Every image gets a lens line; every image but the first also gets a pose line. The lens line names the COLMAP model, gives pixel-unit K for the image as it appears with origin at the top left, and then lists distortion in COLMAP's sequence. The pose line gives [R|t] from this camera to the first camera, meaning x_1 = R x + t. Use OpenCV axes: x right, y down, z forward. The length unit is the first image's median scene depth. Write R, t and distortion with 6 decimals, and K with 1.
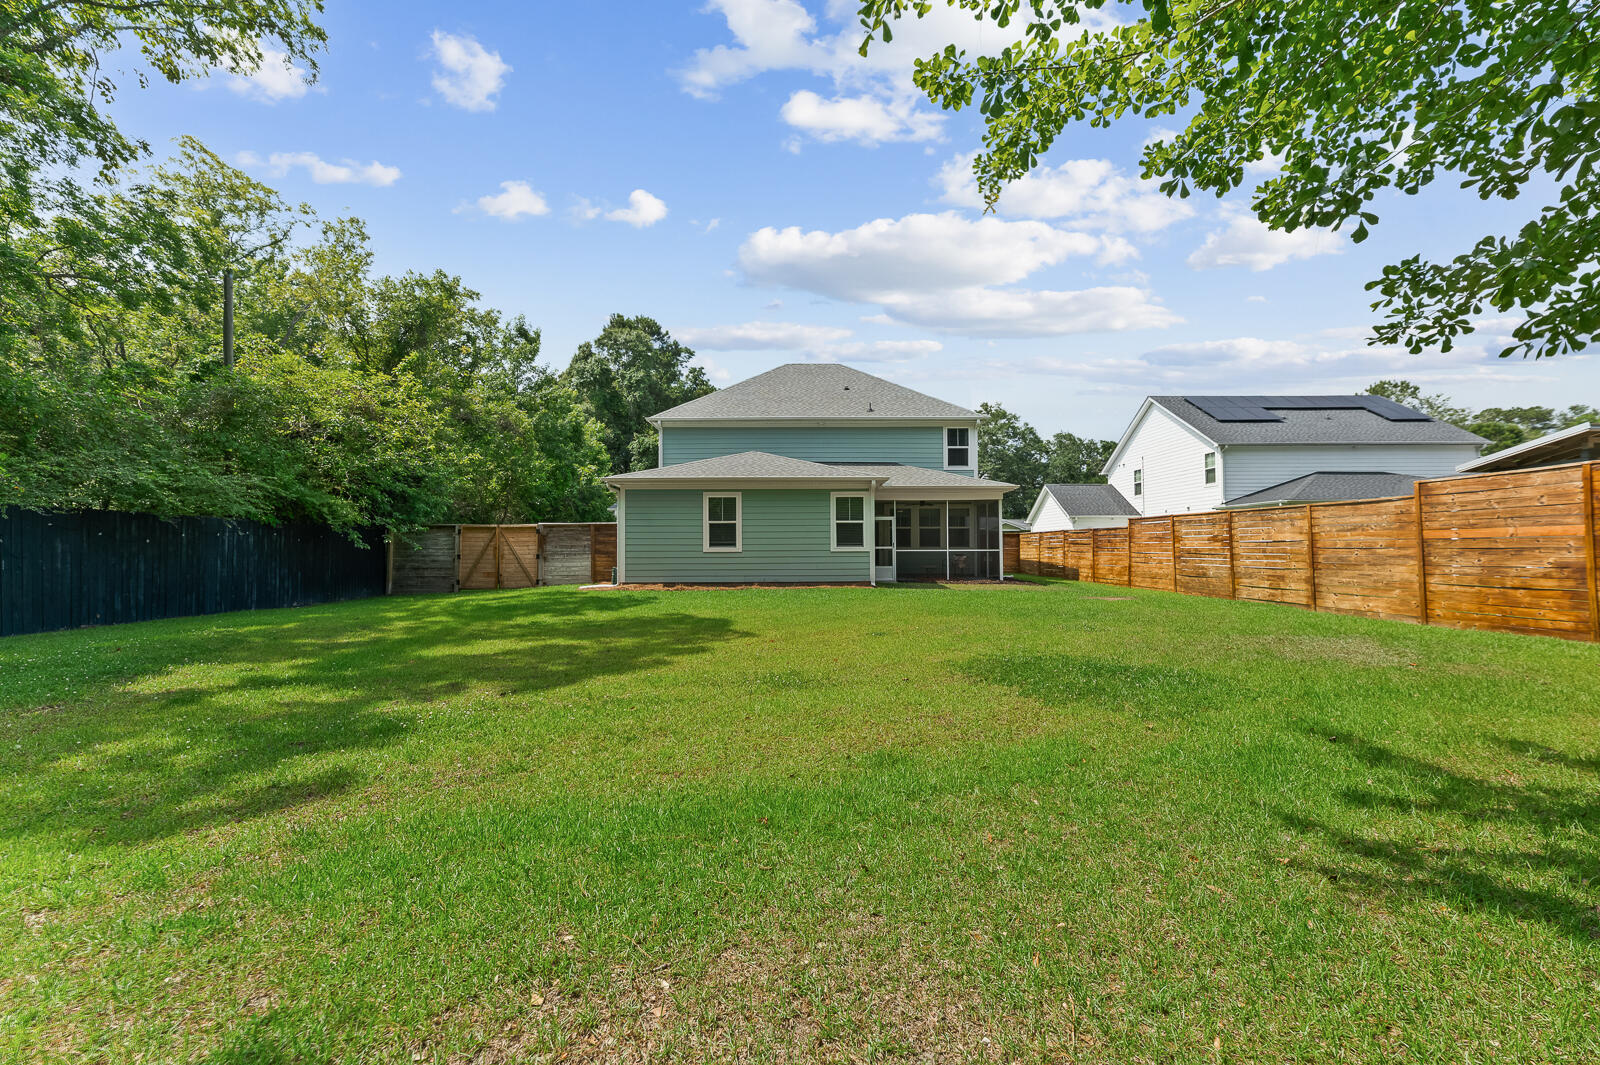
lens RADIAL K [[691.4, 0, 800.0], [0, 691.4, 532.5], [0, 0, 1]] dist [0.003681, 0.000824]
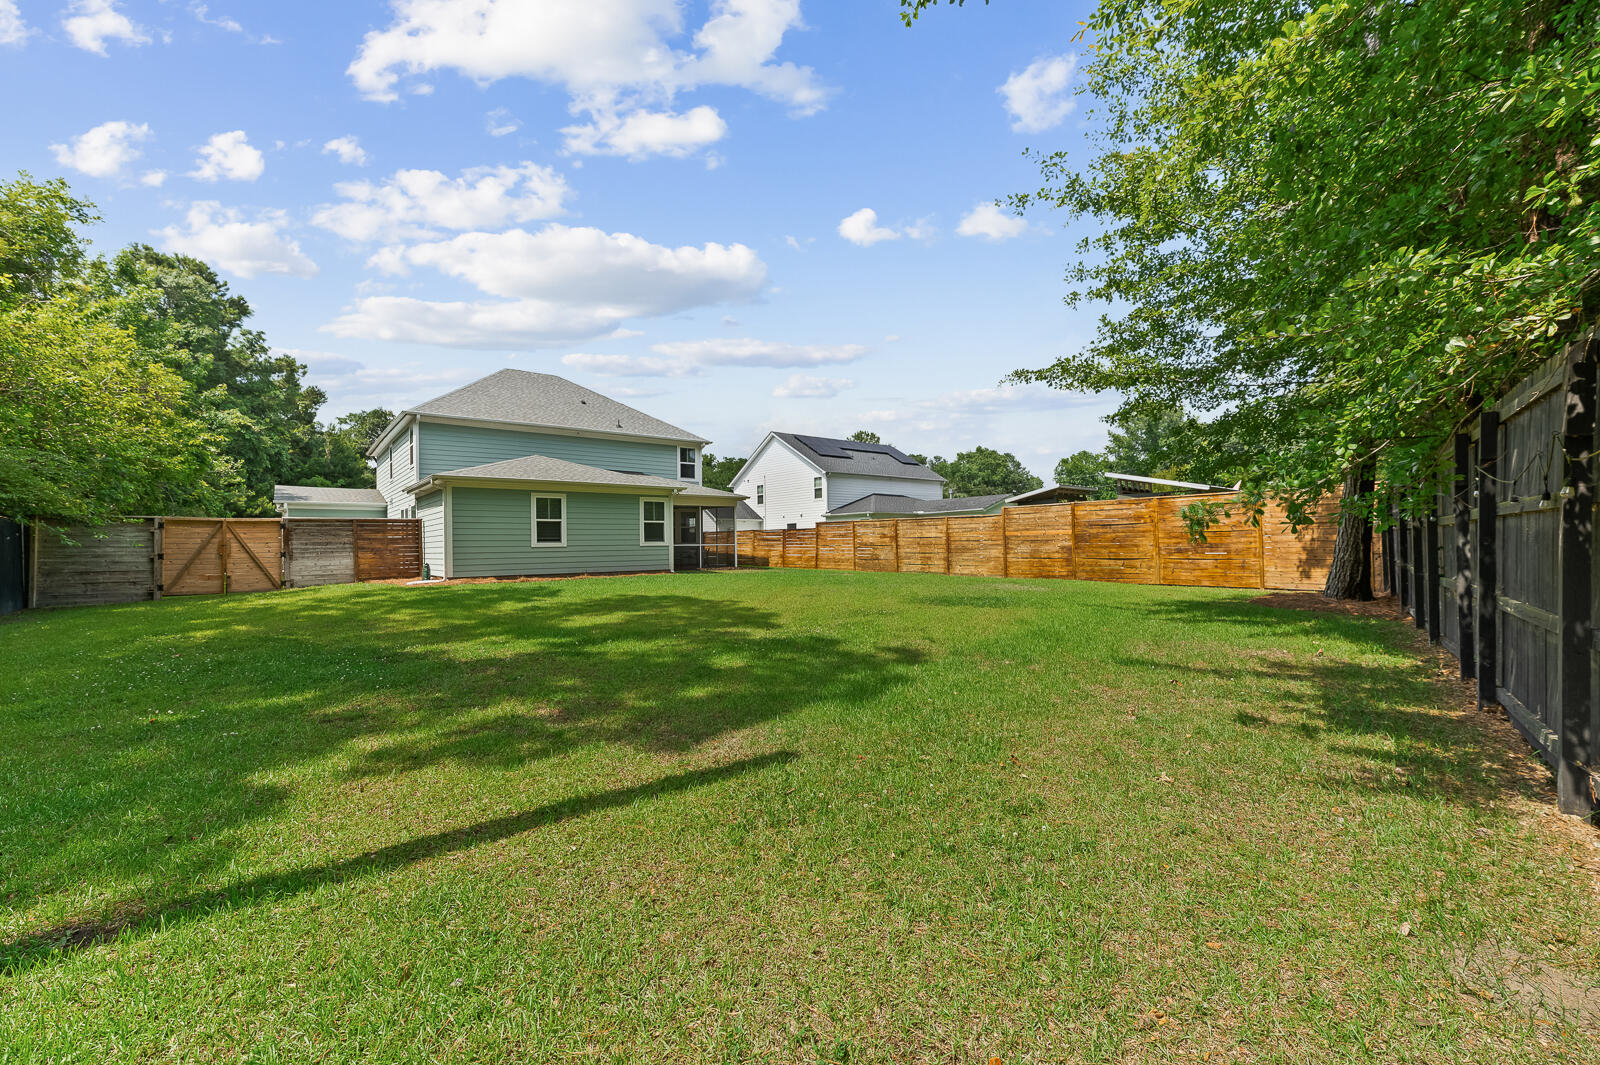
lens RADIAL K [[651.6, 0, 800.0], [0, 651.6, 532.5], [0, 0, 1]] dist [0.000005, -0.000002]
pose [[0.790290, 0.005842, 0.612705, -0.414497], [-0.006520, 0.999978, -0.001125, 0.003098], [-0.612699, -0.003106, 0.790311, -0.074972]]
